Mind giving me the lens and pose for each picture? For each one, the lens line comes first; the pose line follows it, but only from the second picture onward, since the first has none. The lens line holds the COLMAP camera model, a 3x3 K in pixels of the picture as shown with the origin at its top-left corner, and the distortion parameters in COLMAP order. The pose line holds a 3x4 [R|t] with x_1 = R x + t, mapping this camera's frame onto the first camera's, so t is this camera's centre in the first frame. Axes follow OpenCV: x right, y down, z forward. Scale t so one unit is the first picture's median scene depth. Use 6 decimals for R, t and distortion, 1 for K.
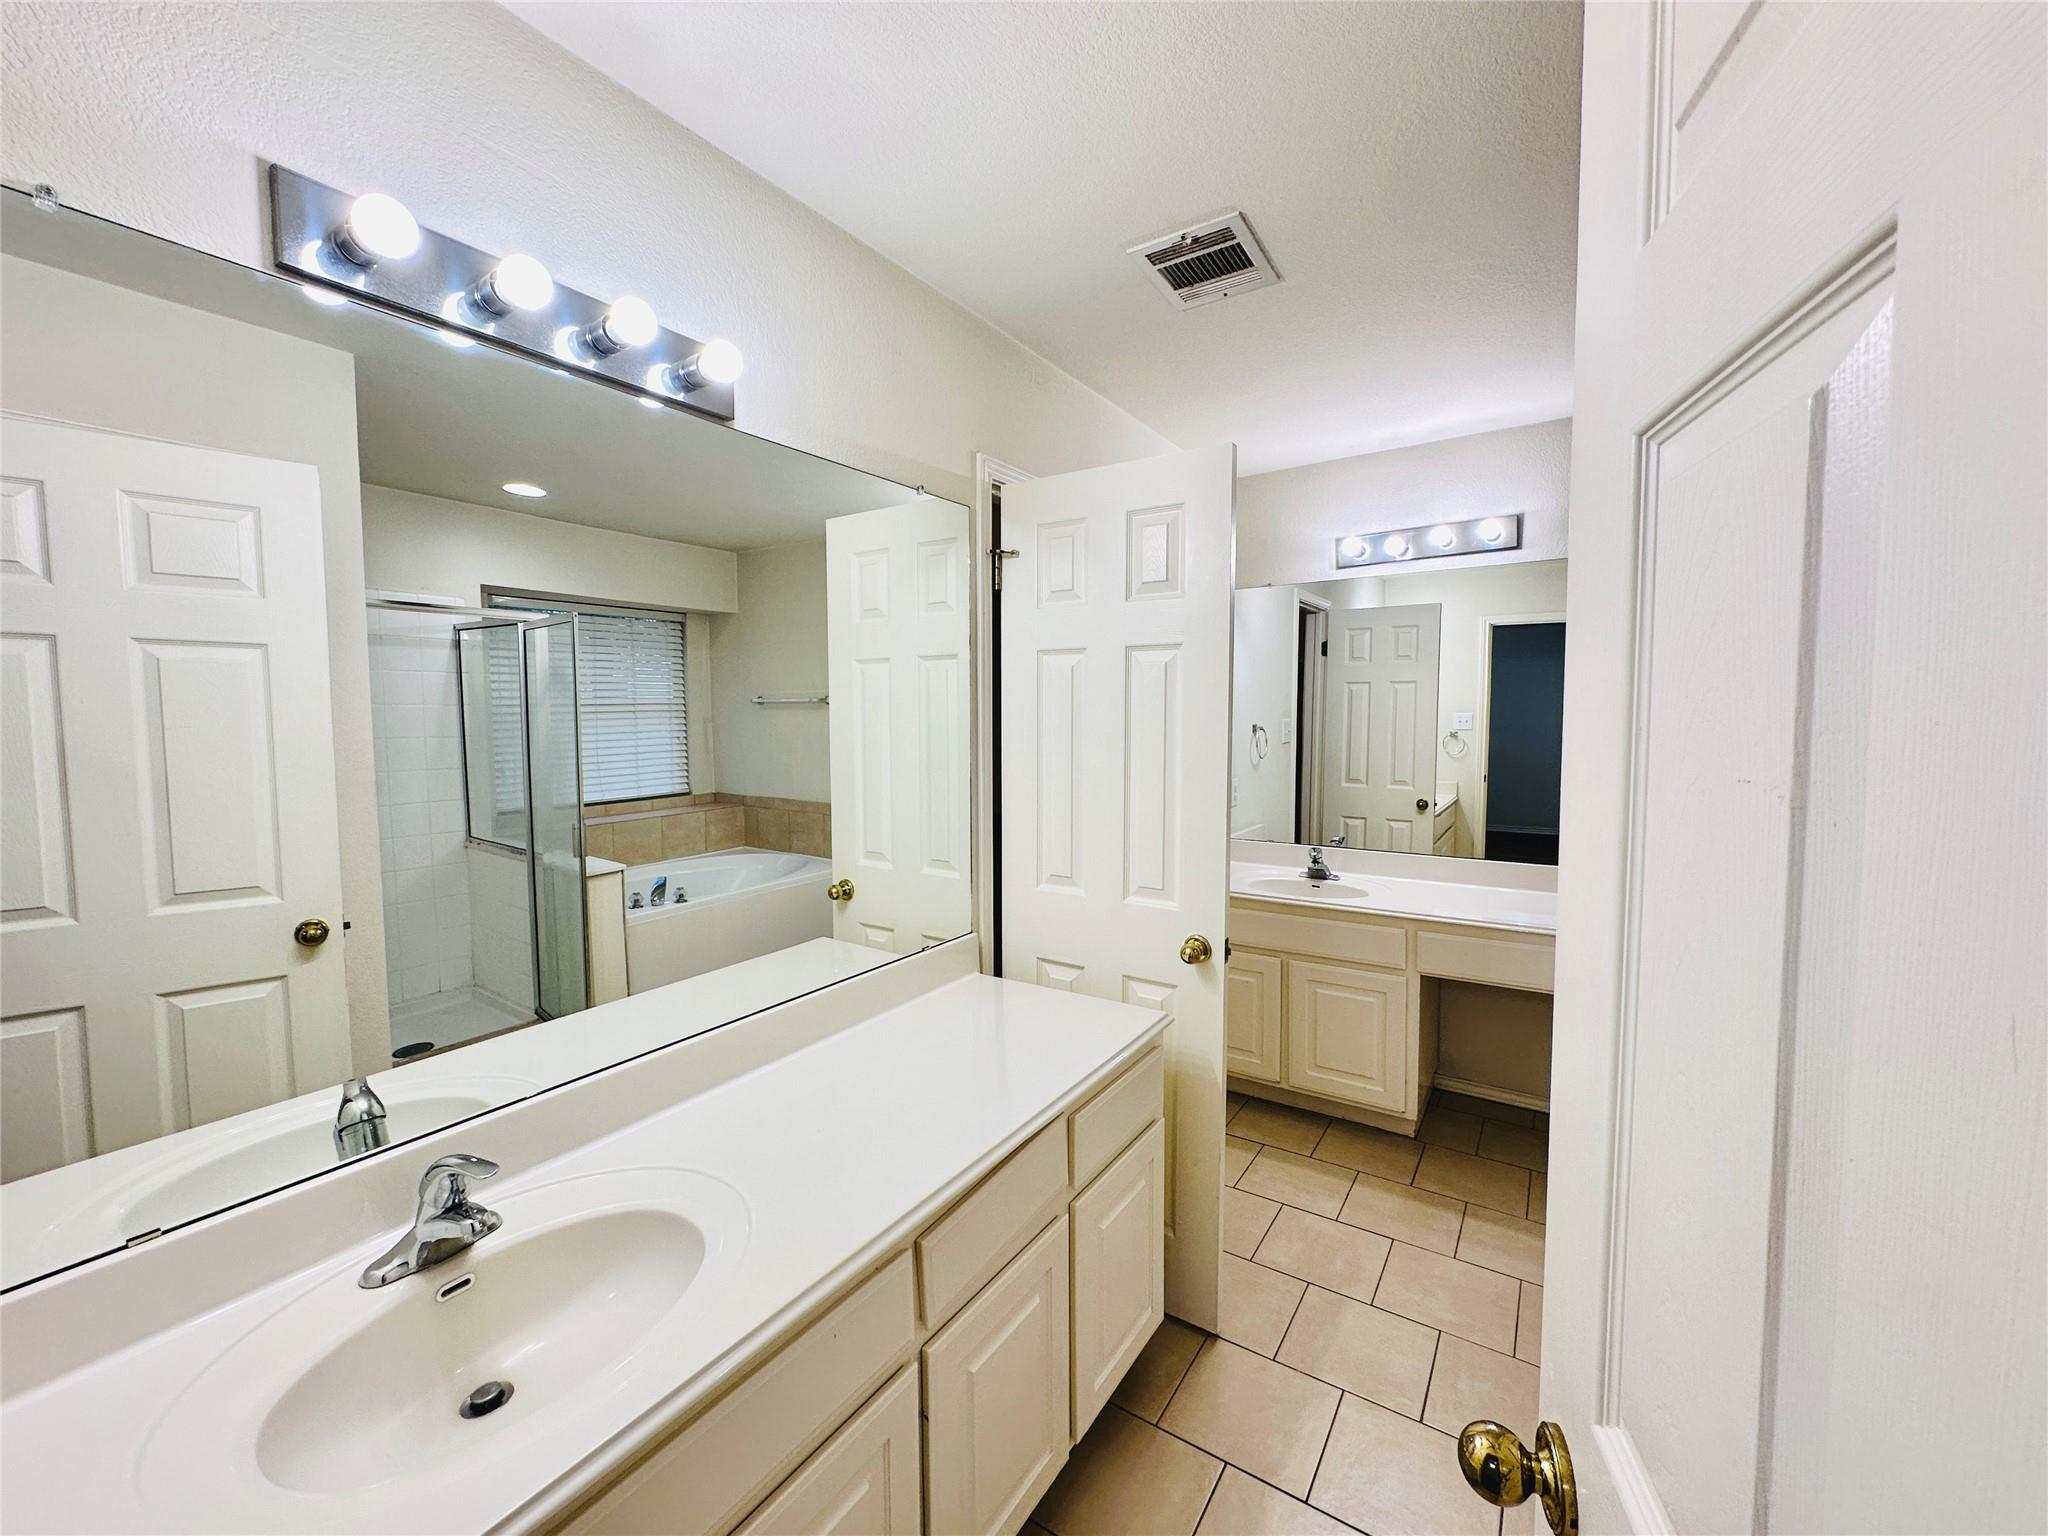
lens RADIAL K [[813.1, 0, 1021.7], [0, 813.1, 766.7], [0, 0, 1]] dist [-0.003594, 0.000779]
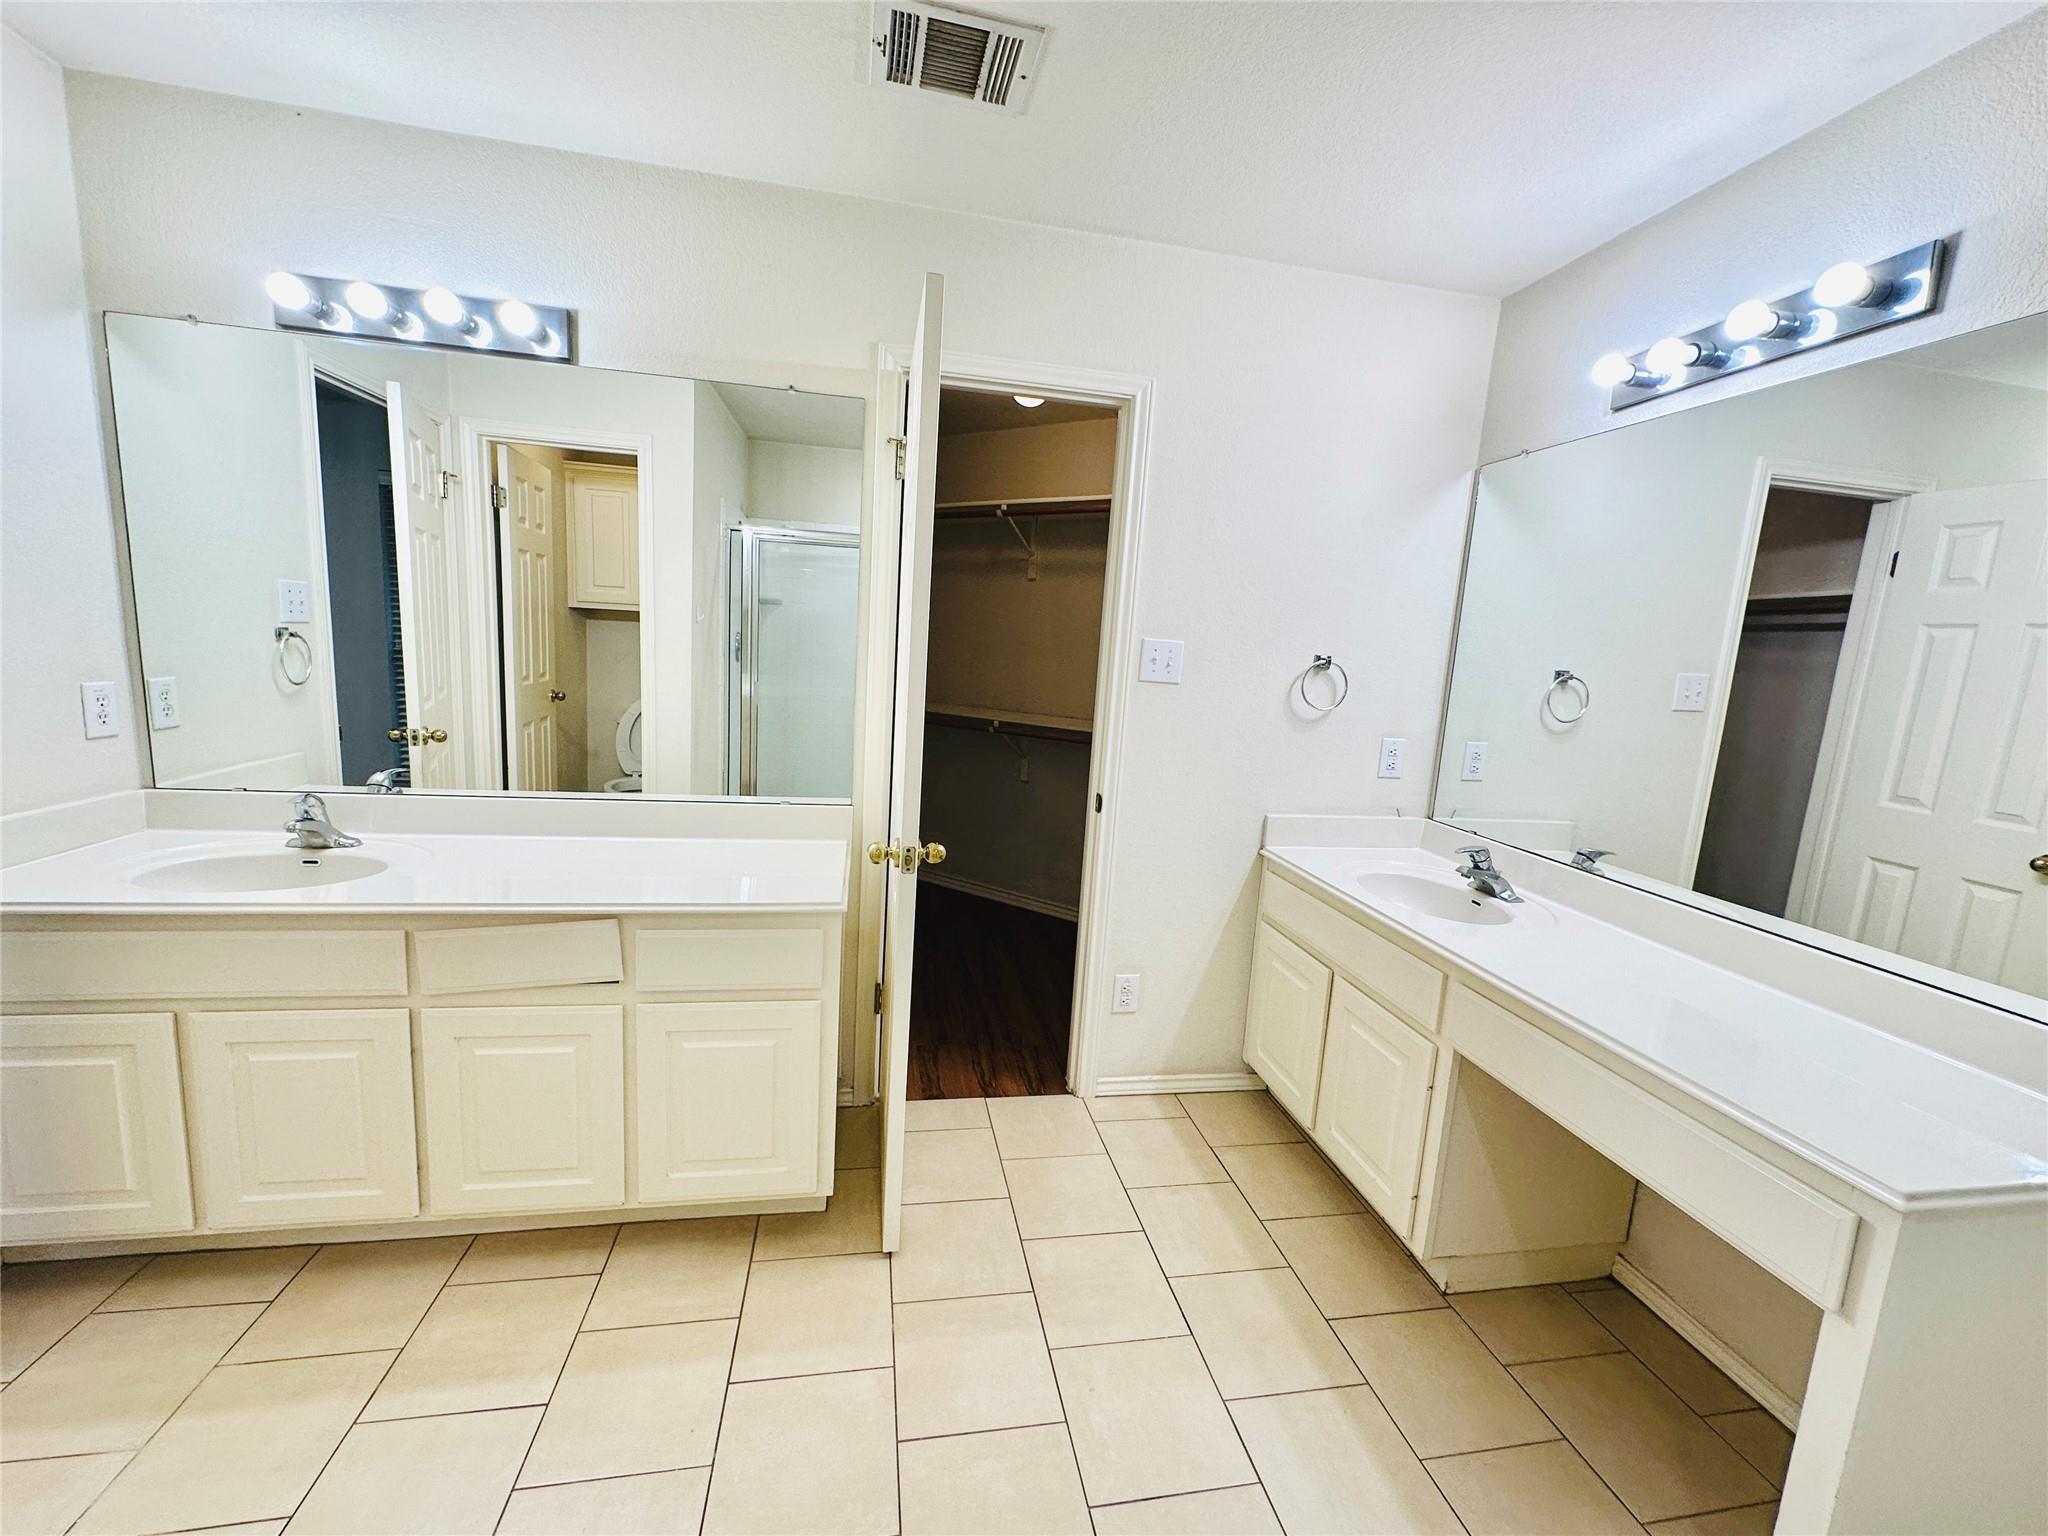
lens RADIAL K [[813.1, 0, 1021.7], [0, 813.1, 766.7], [0, 0, 1]] dist [-0.003594, 0.000779]
pose [[0.703635, 0.162961, -0.691622, 0.374698], [-0.114840, 0.986631, 0.115636, -0.000470], [0.701220, -0.001939, 0.712942, 0.171783]]
